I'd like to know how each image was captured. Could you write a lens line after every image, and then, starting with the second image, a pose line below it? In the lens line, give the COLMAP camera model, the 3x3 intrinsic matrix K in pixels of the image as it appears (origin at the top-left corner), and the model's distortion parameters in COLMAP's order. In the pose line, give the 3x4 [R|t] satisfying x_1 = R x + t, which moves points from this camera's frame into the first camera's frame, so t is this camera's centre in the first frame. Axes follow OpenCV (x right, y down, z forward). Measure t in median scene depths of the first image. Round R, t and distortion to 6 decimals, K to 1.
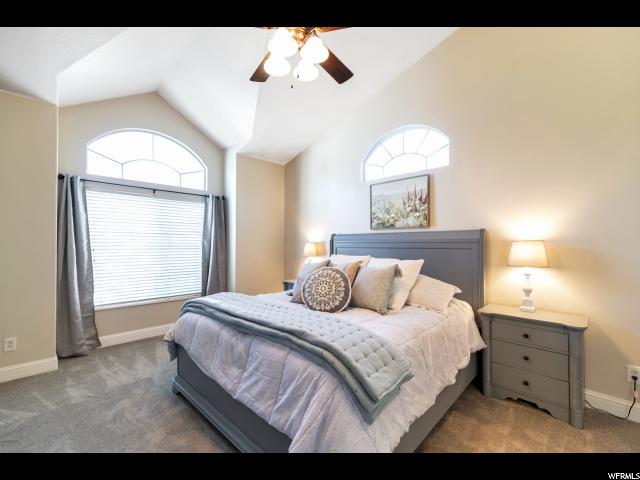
lens RADIAL K [[277.9, 0, 310.3], [0, 277.9, 239.3], [0, 0, 1]] dist [0.010935, -0.000031]
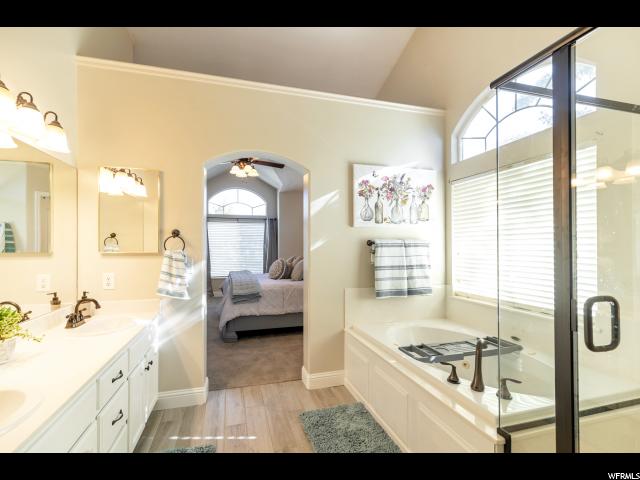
lens RADIAL K [[277.9, 0, 310.3], [0, 277.9, 239.3], [0, 0, 1]] dist [0.010935, -0.000031]
pose [[0.874564, -0.019802, -0.484506, 0.920430], [0.014715, 0.999789, -0.014300, -0.002705], [0.484687, 0.005377, 0.874671, -0.481527]]
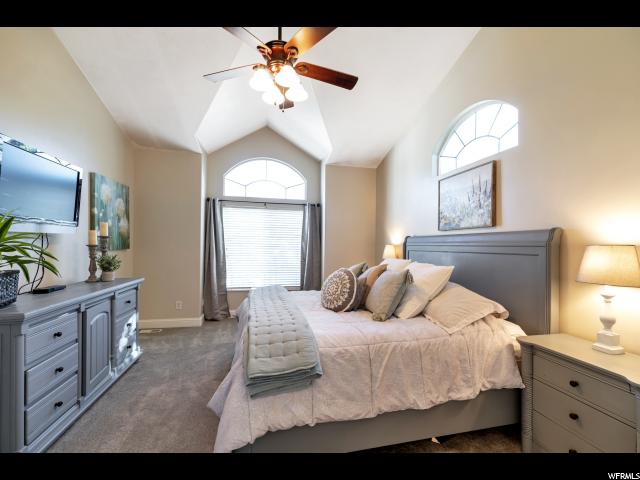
lens RADIAL K [[277.7, 0, 320.0], [0, 277.7, 240.0], [0, 0, 1]] dist [0.010733, -0.000304]
pose [[0.845011, 0.000062, -0.534749, 0.410650], [-0.002269, 0.999991, -0.003471, -0.001932], [0.534744, 0.004146, 0.845004, 0.057067]]
